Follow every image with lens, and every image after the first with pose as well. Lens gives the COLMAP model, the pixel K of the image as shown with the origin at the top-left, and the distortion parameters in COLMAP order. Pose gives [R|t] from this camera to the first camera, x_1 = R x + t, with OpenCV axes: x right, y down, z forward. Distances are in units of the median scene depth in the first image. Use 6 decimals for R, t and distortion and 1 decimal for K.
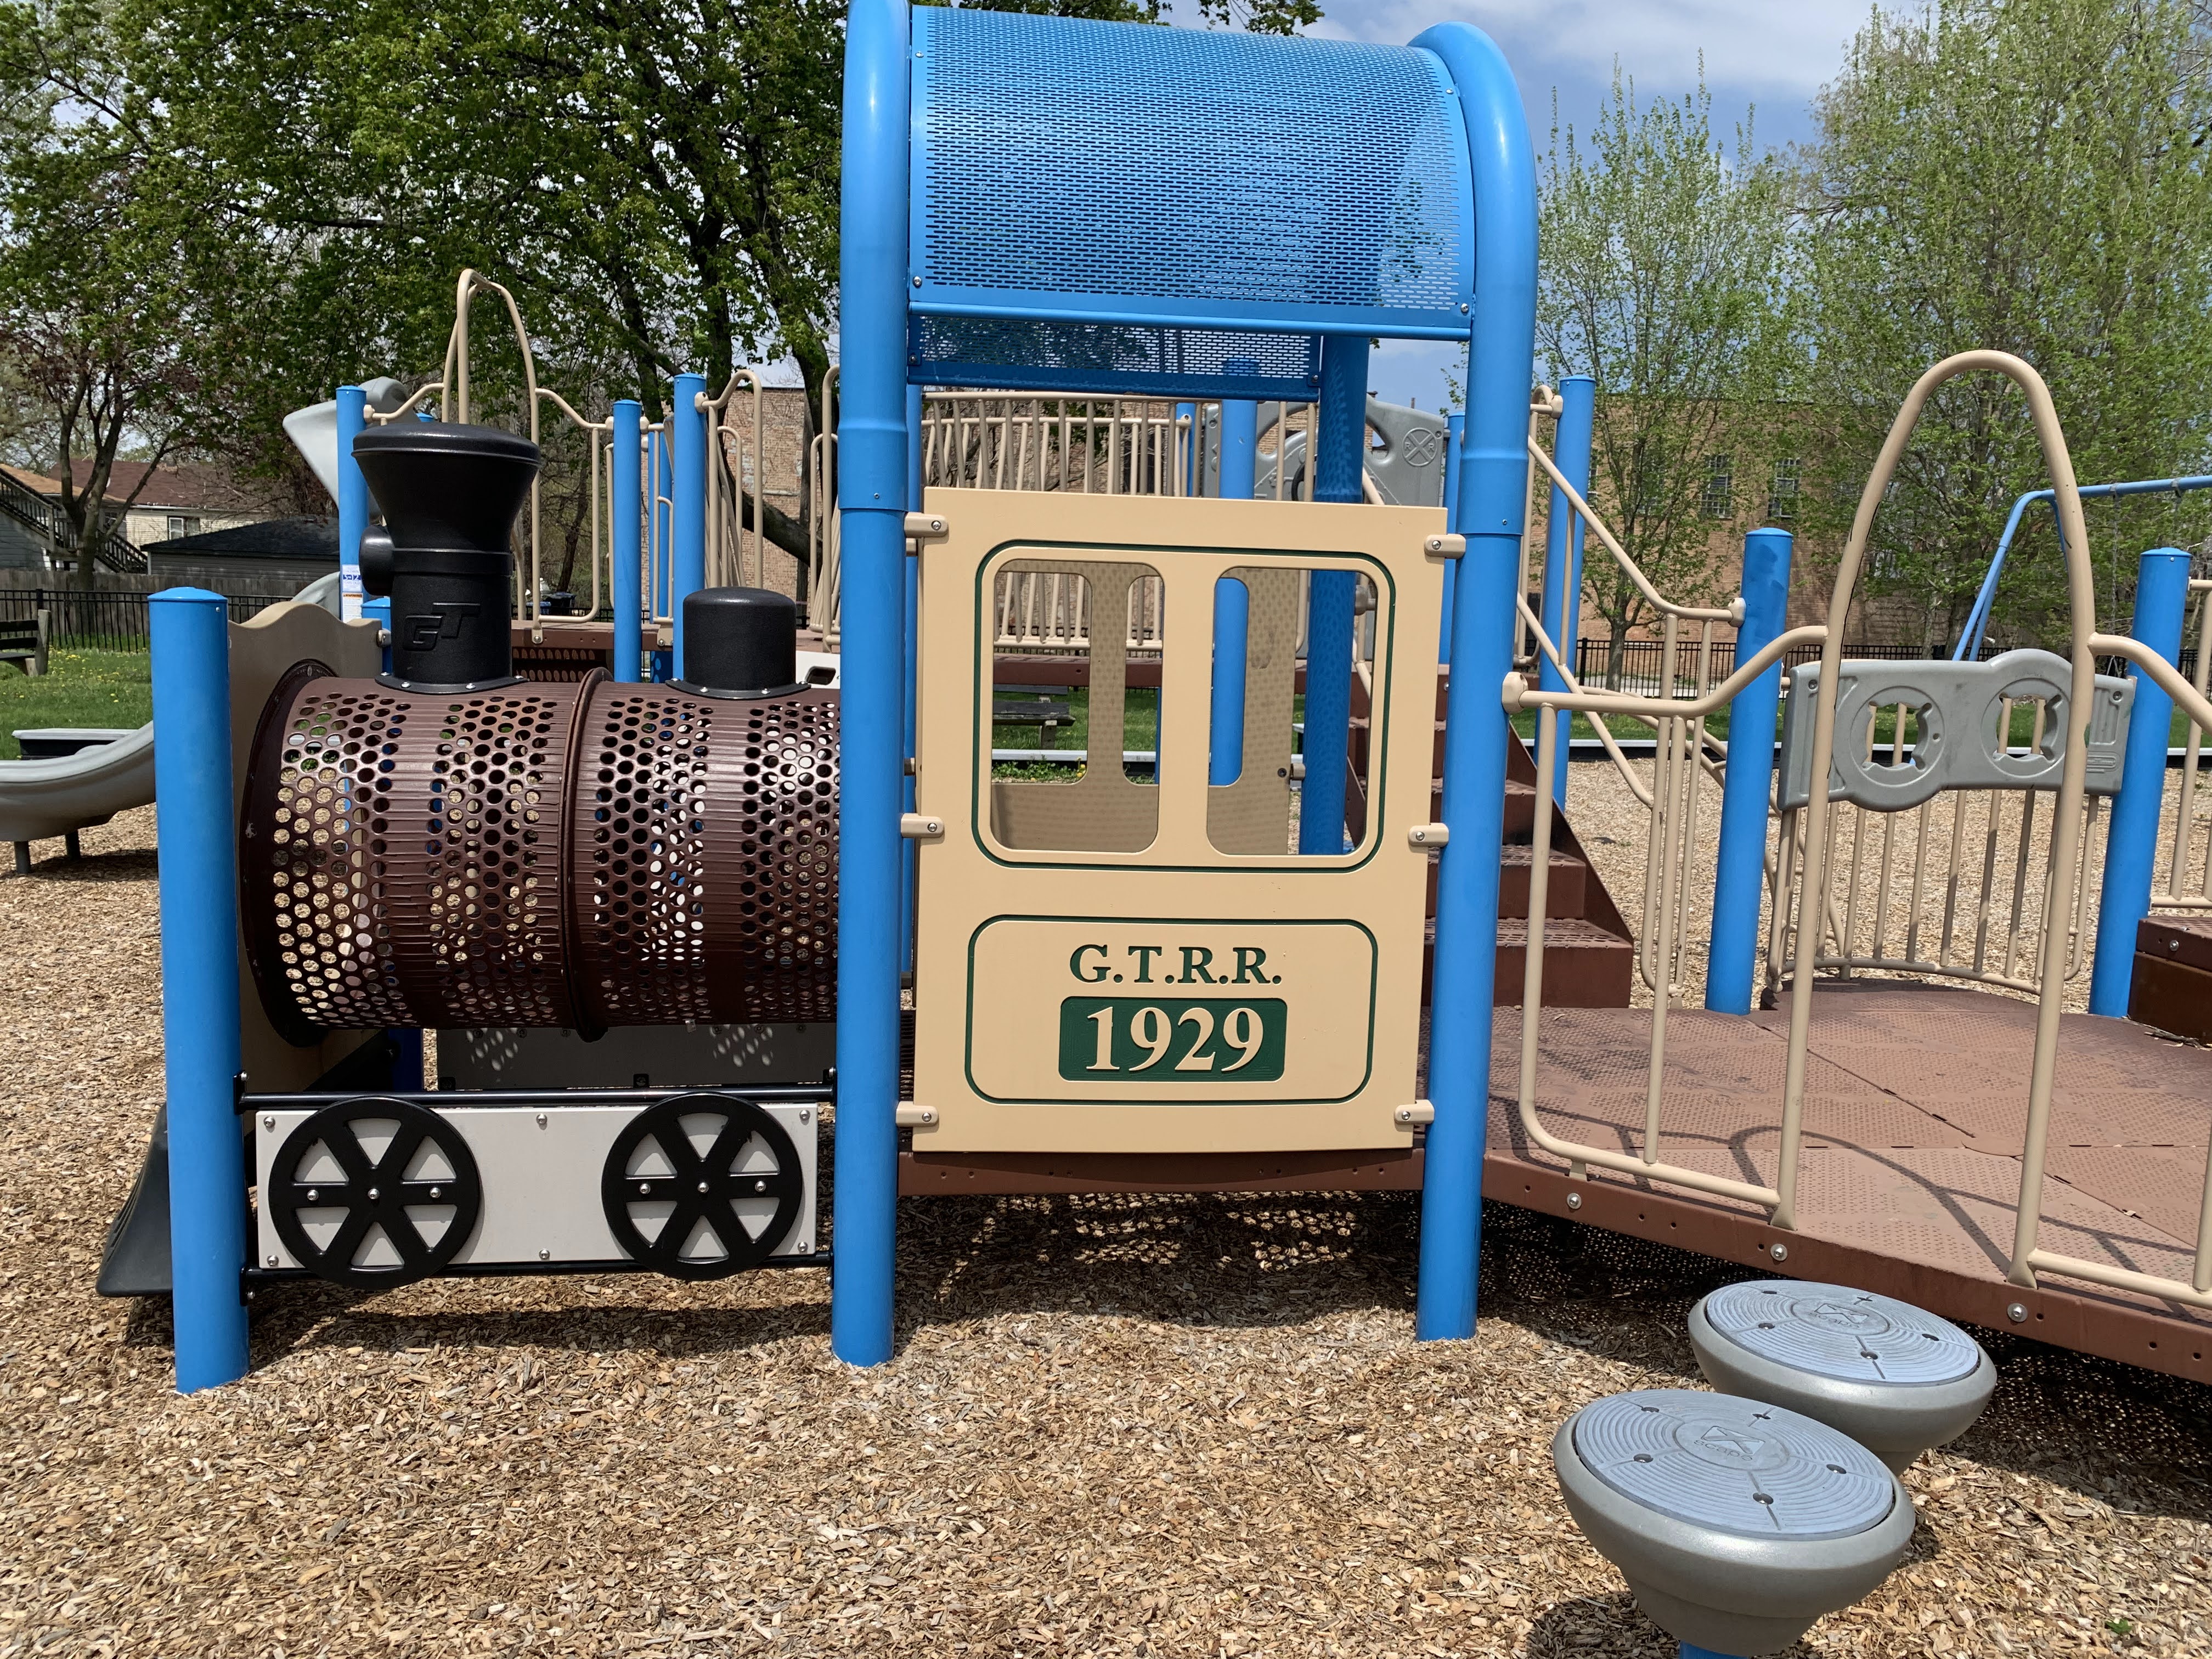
lens RADIAL K [[1684.5, 0, 1122.8], [0, 1684.5, 816.9], [0, 0, 1]] dist [0.051495, -0.034836]
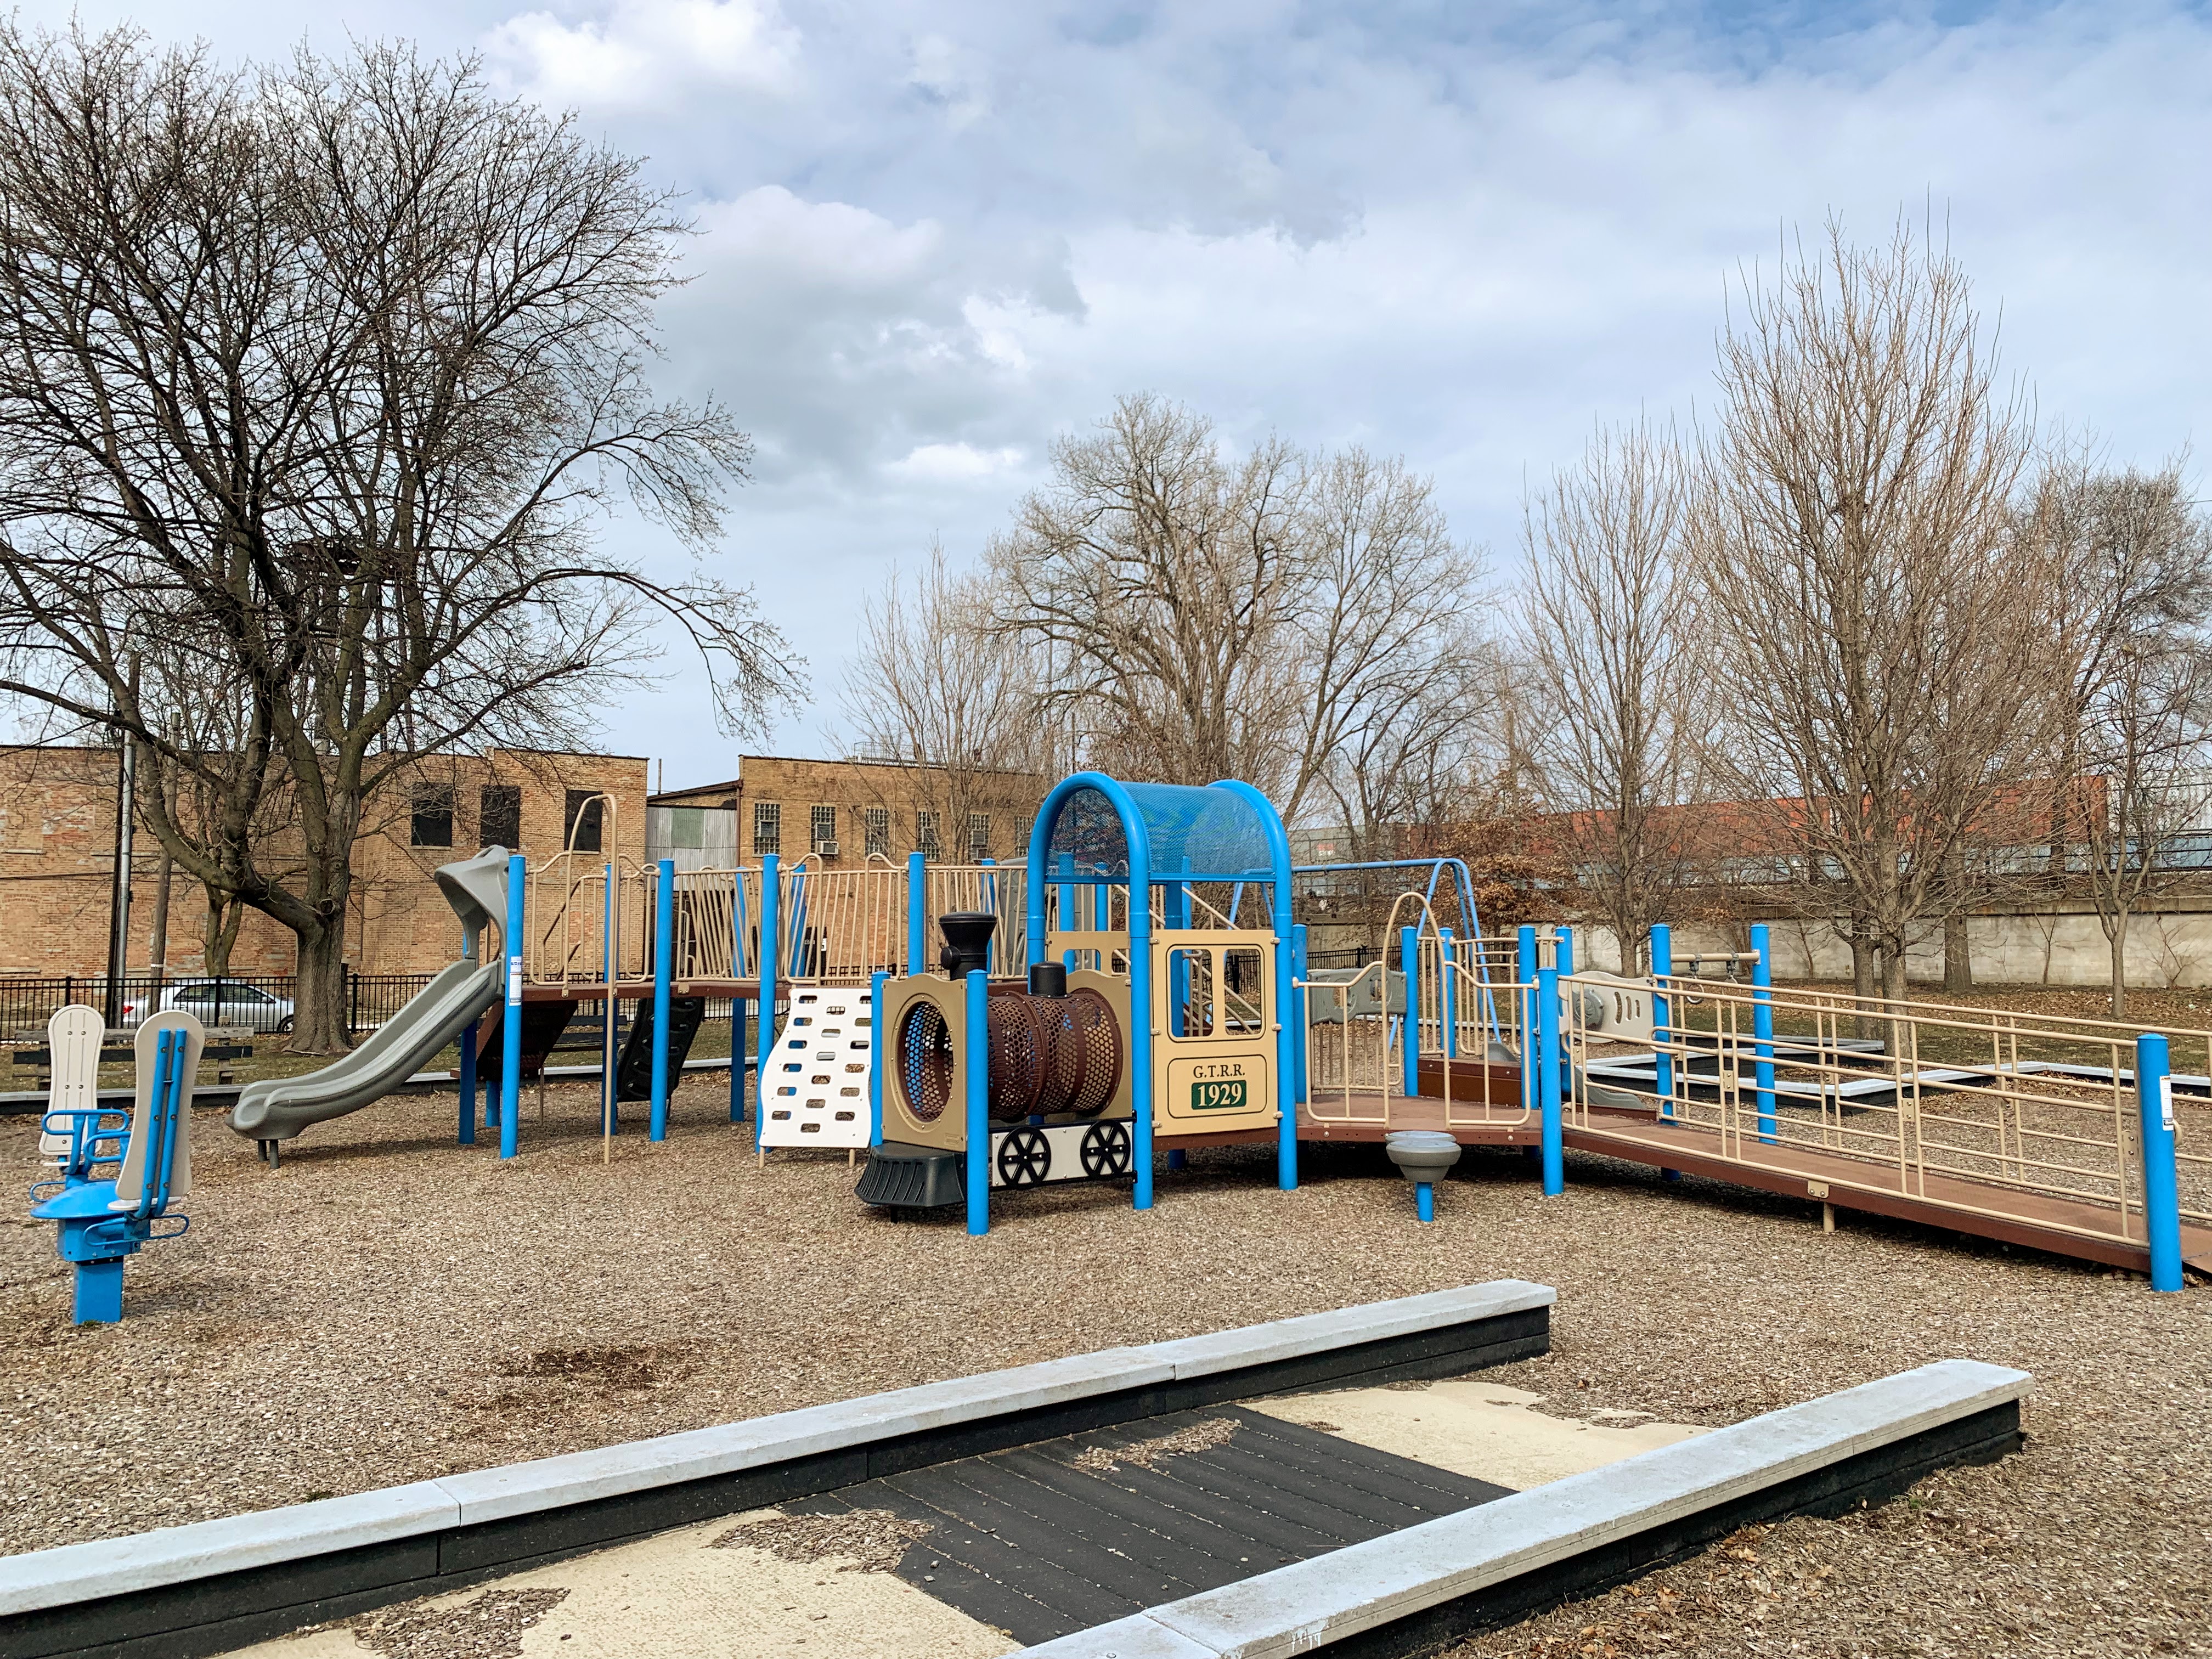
lens RADIAL K [[1684.5, 0, 1102.4], [0, 1684.5, 769.0], [0, 0, 1]] dist [0.051495, -0.034836]
pose [[0.886427, 0.011629, 0.462722, -1.705218], [0.089788, 0.976375, -0.196545, 0.139130], [-0.454076, 0.215770, 0.864441, -1.874883]]
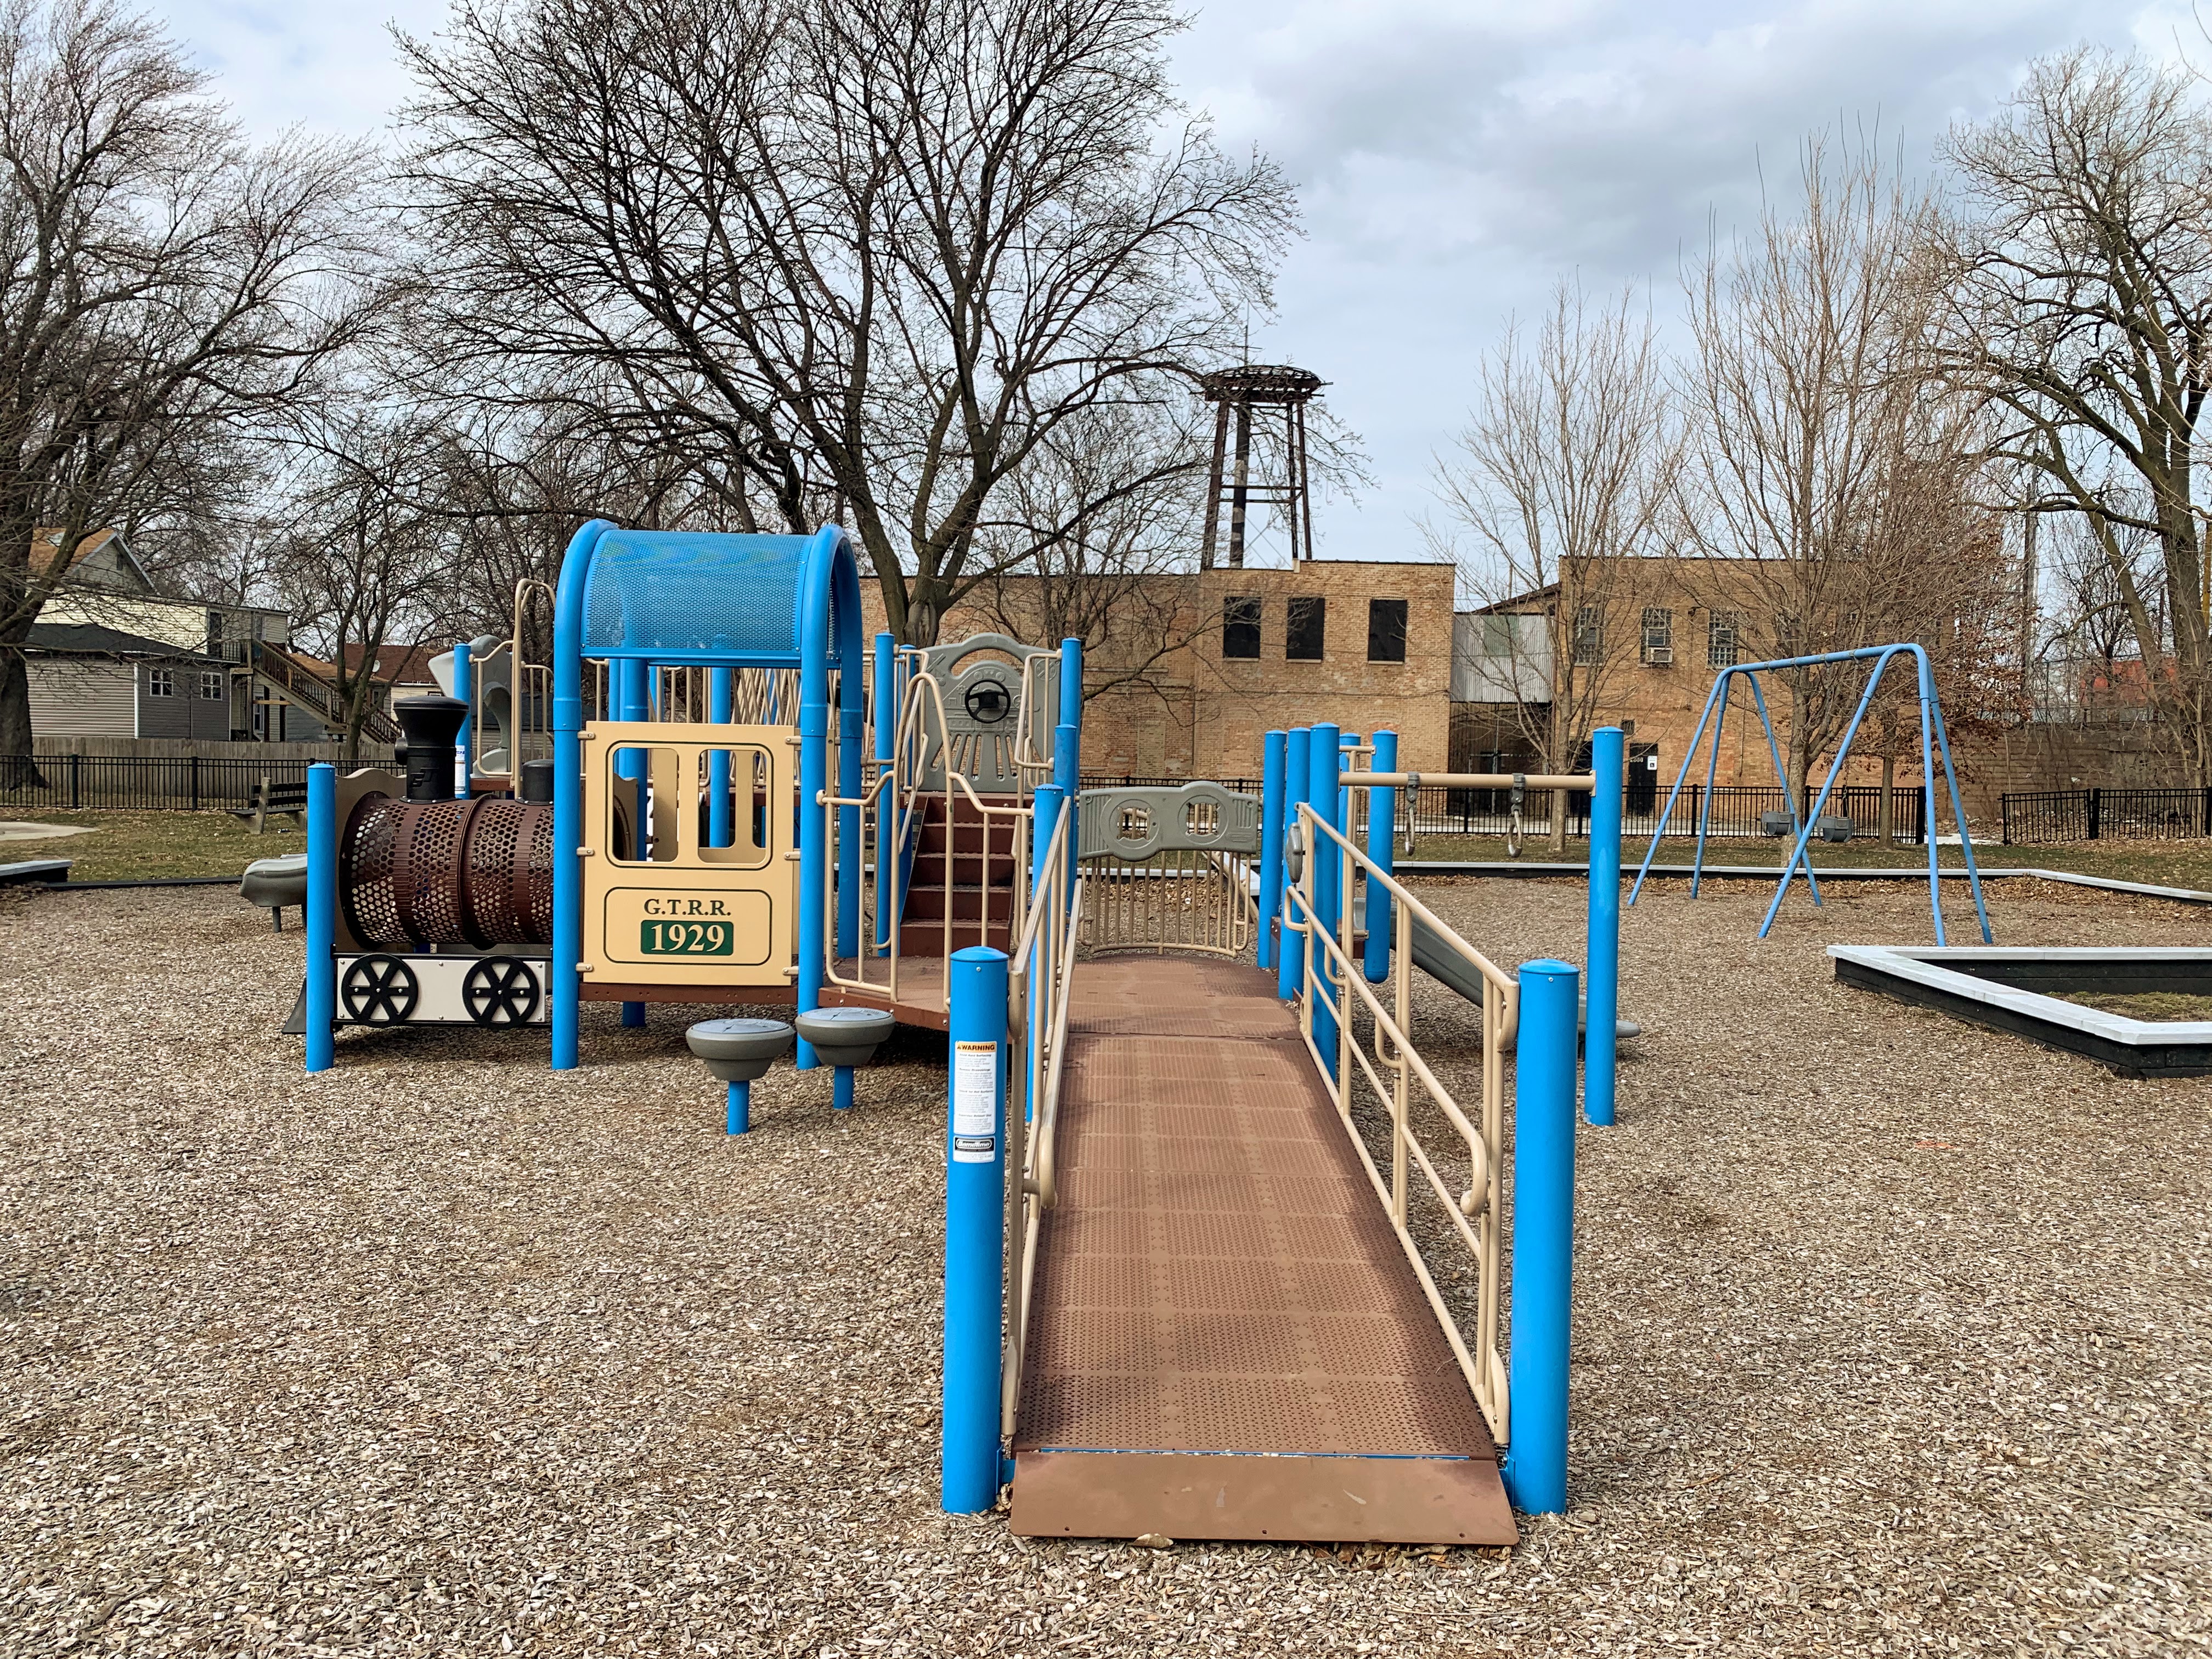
lens RADIAL K [[1684.5, 0, 1098.7], [0, 1684.5, 816.7], [0, 0, 1]] dist [0.051495, -0.034836]
pose [[0.990955, -0.007458, -0.133986, 0.977806], [-0.004589, 0.995987, -0.089378, 0.175583], [0.134115, 0.089184, 0.986944, -1.412930]]
